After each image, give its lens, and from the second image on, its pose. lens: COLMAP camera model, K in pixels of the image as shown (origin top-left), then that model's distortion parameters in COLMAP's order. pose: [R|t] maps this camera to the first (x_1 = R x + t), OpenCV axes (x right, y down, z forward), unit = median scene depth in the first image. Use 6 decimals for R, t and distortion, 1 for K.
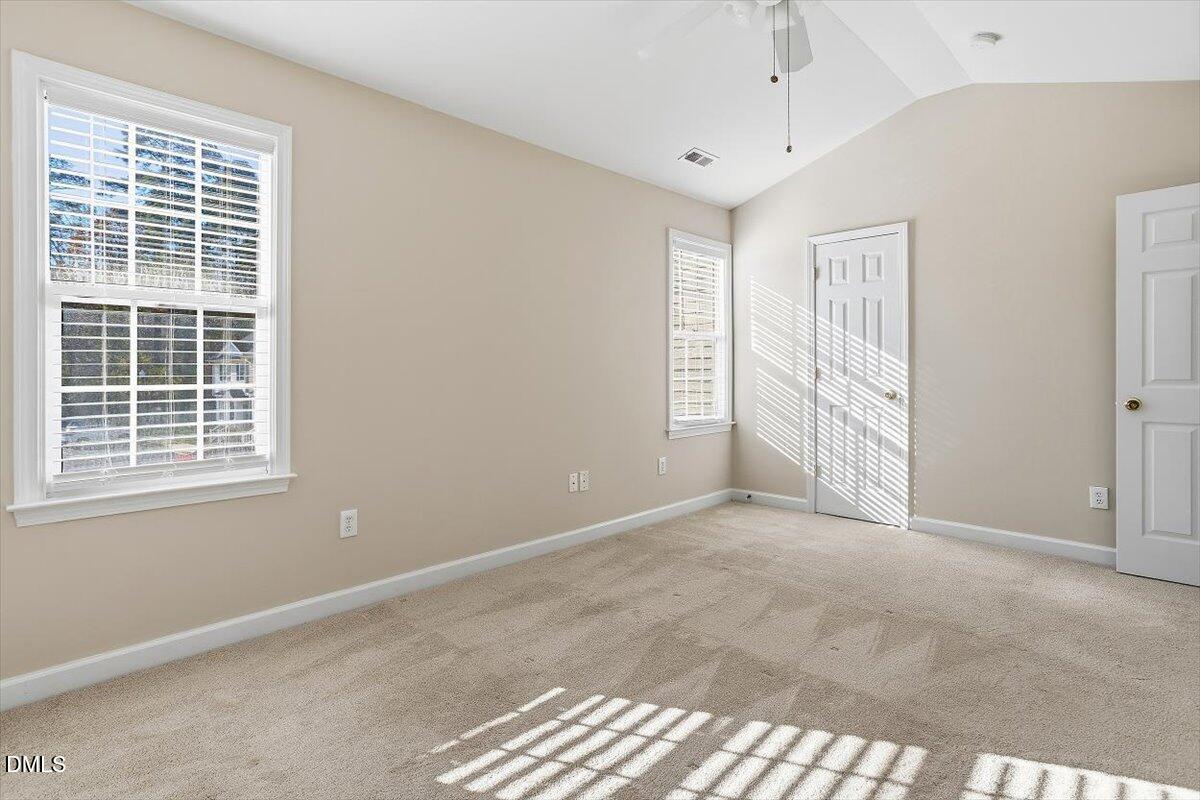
lens RADIAL K [[589.4, 0, 601.8], [0, 589.4, 376.5], [0, 0, 1]] dist [-0.044601, 0.030035]
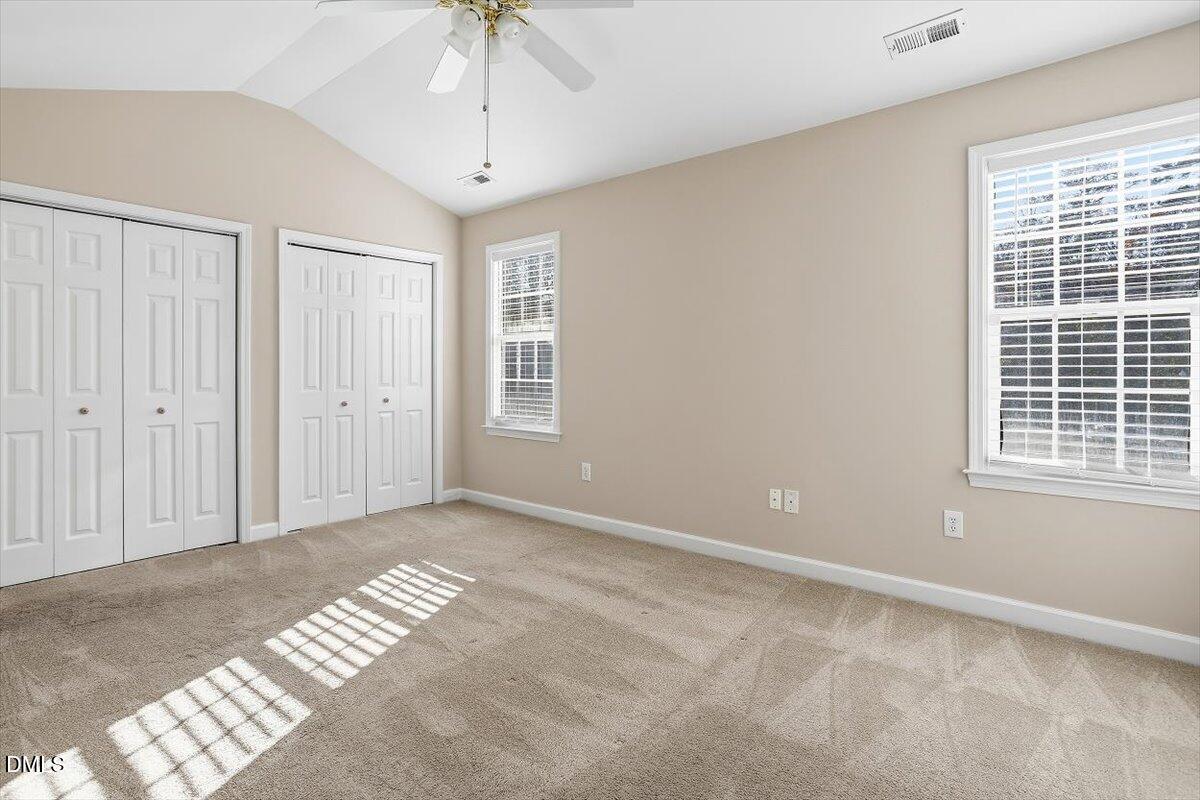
lens RADIAL K [[589.4, 0, 601.8], [0, 589.4, 376.5], [0, 0, 1]] dist [-0.044601, 0.030035]
pose [[0.091401, 0.010422, -0.995760, 1.590662], [-0.012727, 0.999876, 0.009297, -0.024871], [0.995733, 0.011823, 0.091522, 1.260061]]
